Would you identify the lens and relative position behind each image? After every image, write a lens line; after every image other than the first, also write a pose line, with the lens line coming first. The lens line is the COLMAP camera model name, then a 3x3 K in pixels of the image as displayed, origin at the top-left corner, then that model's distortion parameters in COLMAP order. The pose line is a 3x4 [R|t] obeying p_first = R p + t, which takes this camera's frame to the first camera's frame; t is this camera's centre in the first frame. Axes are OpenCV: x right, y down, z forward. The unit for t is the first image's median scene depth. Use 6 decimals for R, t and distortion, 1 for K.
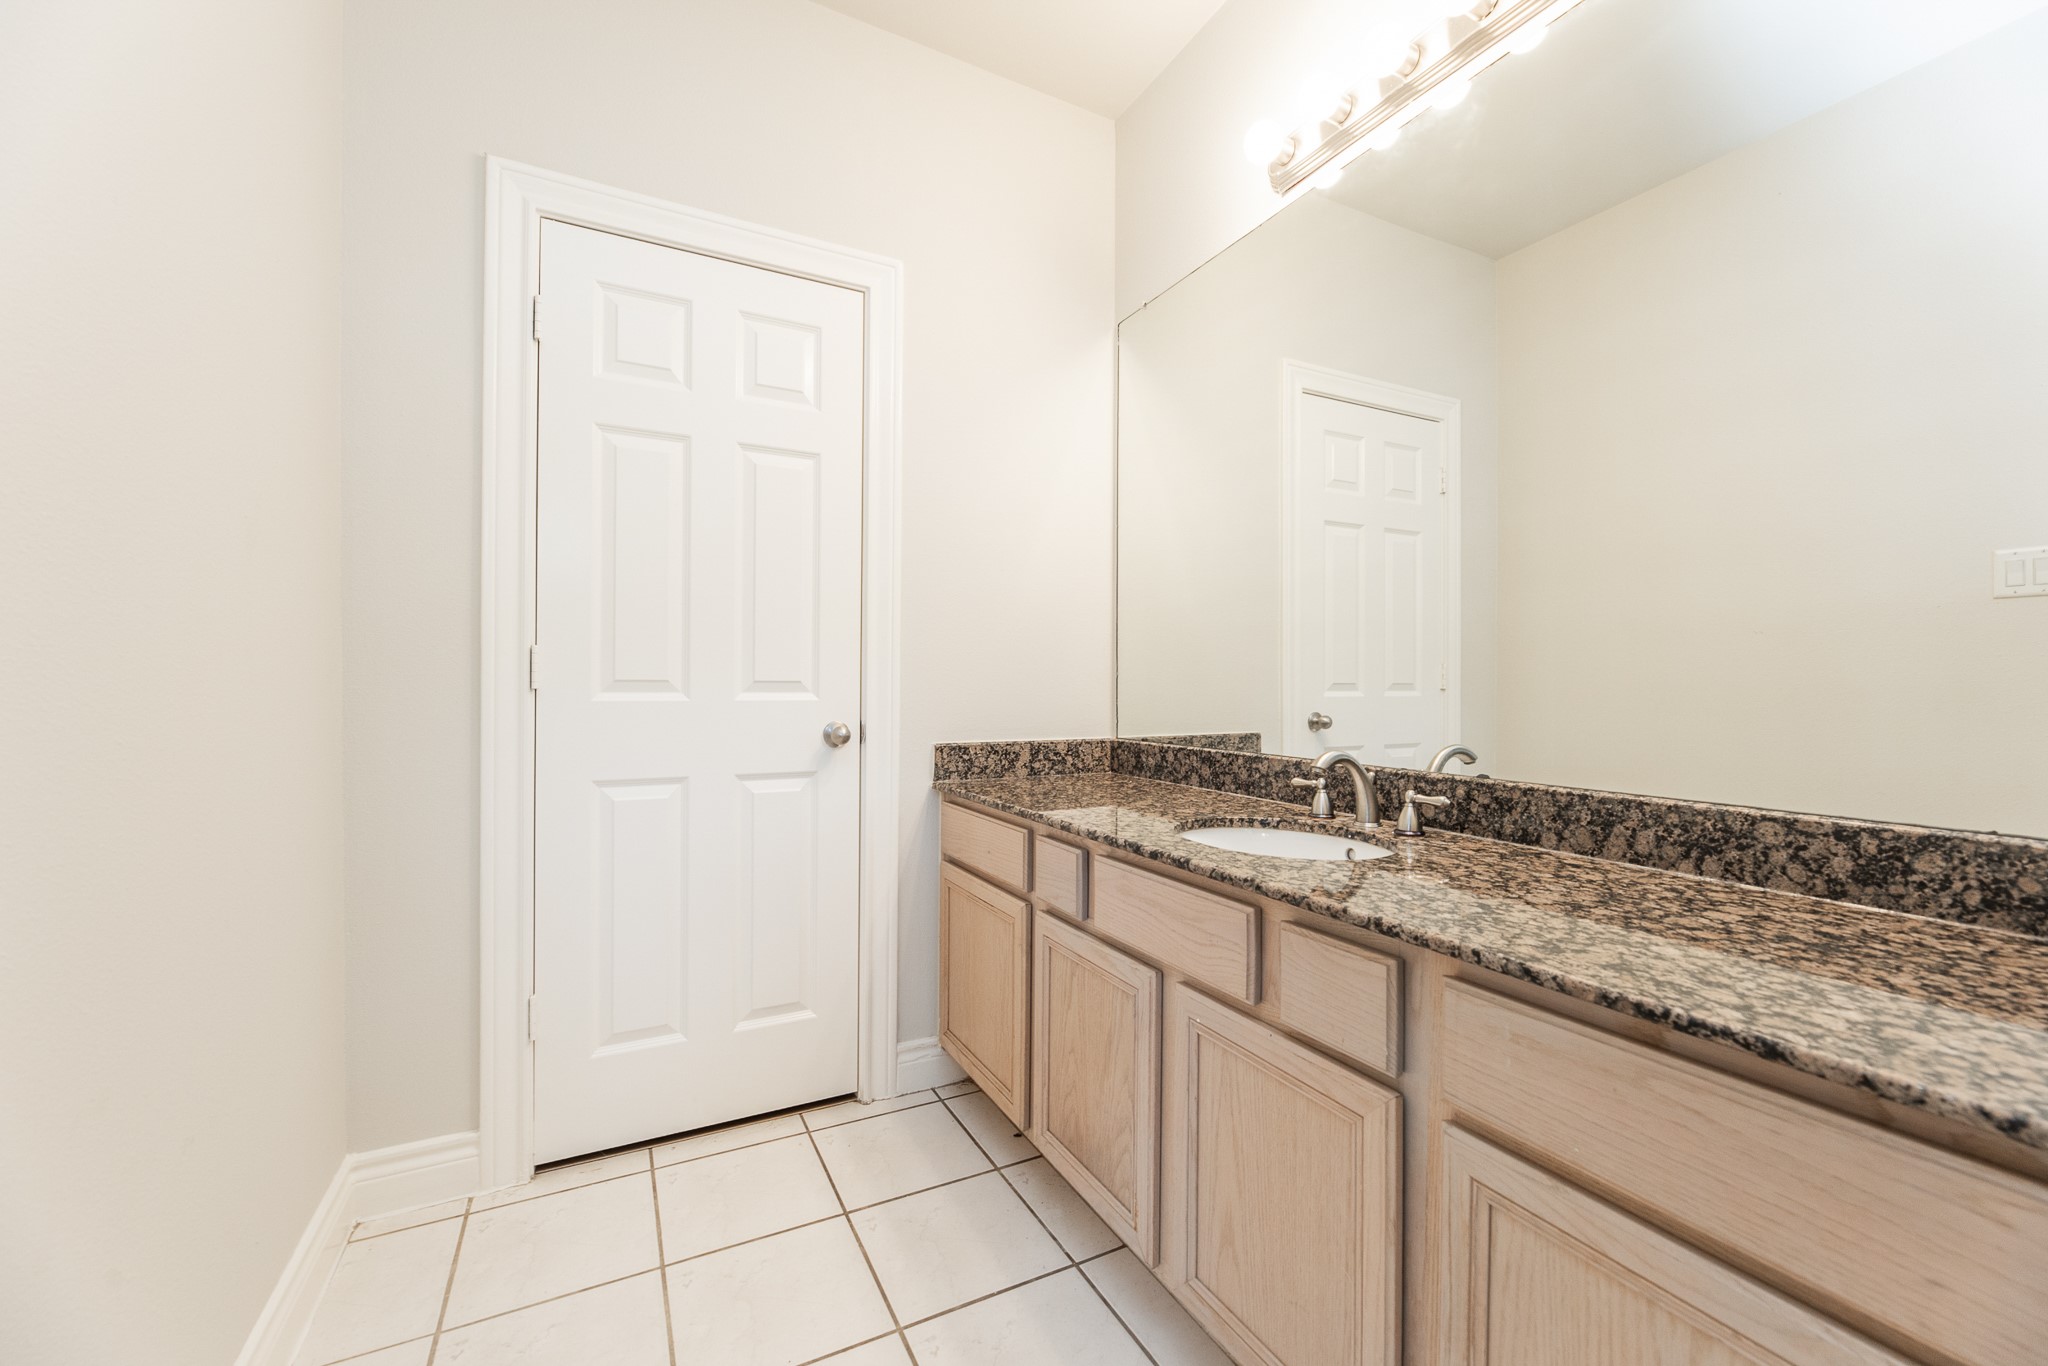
lens RADIAL K [[834.8, 0, 1037.6], [0, 834.8, 682.2], [0, 0, 1]] dist [-0.003363, -0.000605]
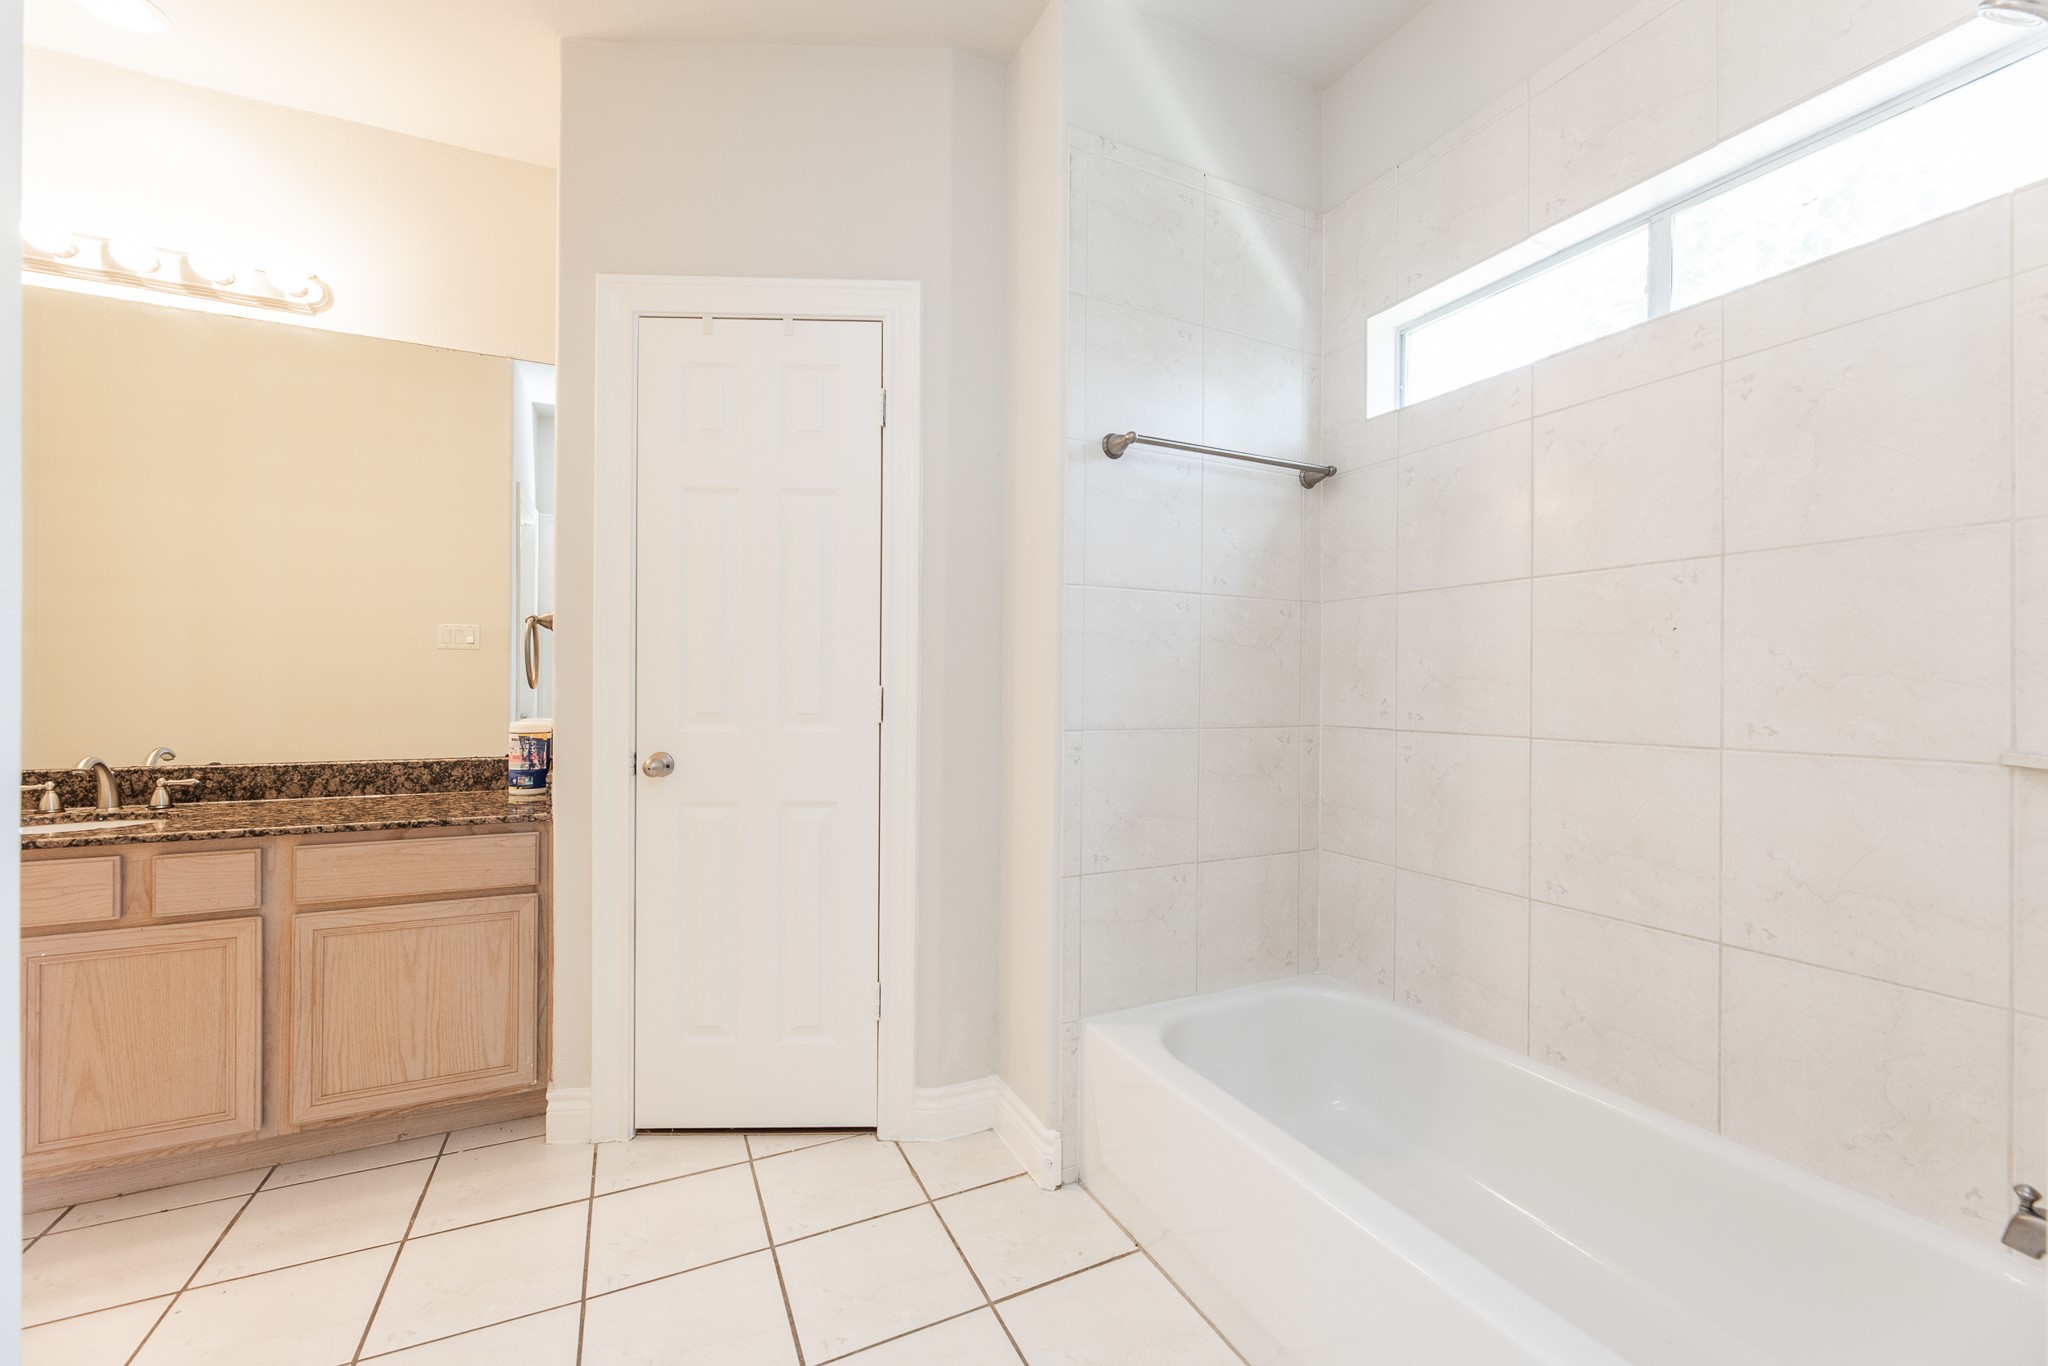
lens RADIAL K [[834.8, 0, 1036.5], [0, 834.8, 684.0], [0, 0, 1]] dist [-0.003363, -0.000605]
pose [[0.039041, -0.002485, 0.999235, -1.217845], [-0.006001, 0.999978, 0.002722, -0.064261], [-0.999220, -0.006102, 0.039026, -0.765387]]
